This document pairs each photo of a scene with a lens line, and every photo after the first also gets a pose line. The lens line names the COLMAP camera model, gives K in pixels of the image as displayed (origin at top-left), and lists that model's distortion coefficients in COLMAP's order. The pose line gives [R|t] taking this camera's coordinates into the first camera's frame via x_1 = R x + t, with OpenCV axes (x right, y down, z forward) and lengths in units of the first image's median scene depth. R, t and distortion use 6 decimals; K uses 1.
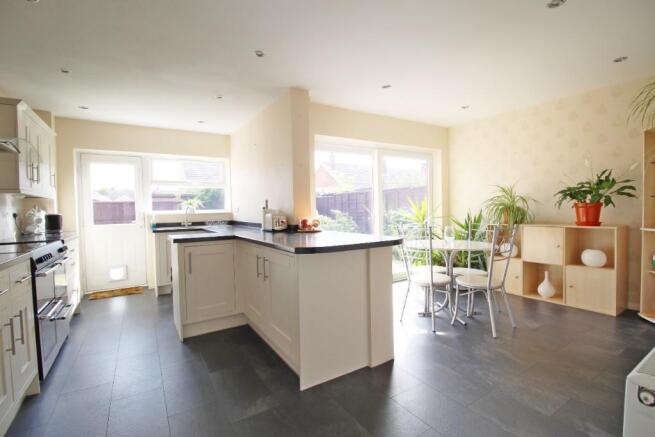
lens RADIAL K [[310.6, 0, 327.5], [0, 310.6, 218.5], [0, 0, 1]] dist [-0.000888, -0.000756]
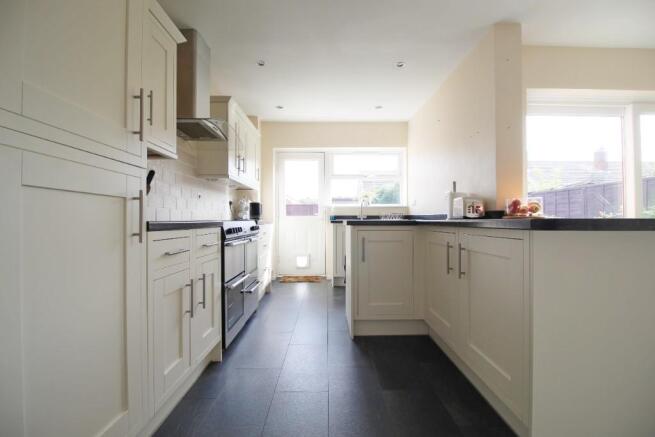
lens RADIAL K [[310.6, 0, 327.5], [0, 310.6, 218.5], [0, 0, 1]] dist [-0.000888, -0.000756]
pose [[0.857234, 0.017949, -0.514615, -0.068241], [-0.028988, 0.999490, -0.013426, 0.057220], [0.514111, 0.026427, 0.857316, 0.165599]]
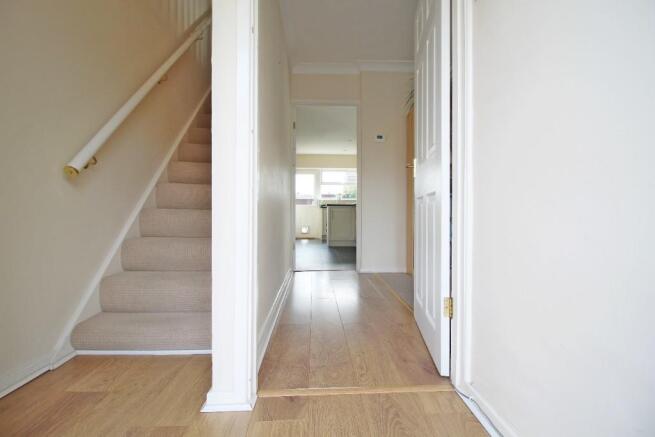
lens RADIAL K [[310.6, 0, 327.5], [0, 310.6, 218.5], [0, 0, 1]] dist [-0.000888, -0.000756]
pose [[0.871780, 0.029898, -0.488984, 0.599400], [-0.035341, 0.999373, -0.001904, 0.151084], [0.488621, 0.018941, 0.872291, -0.951097]]
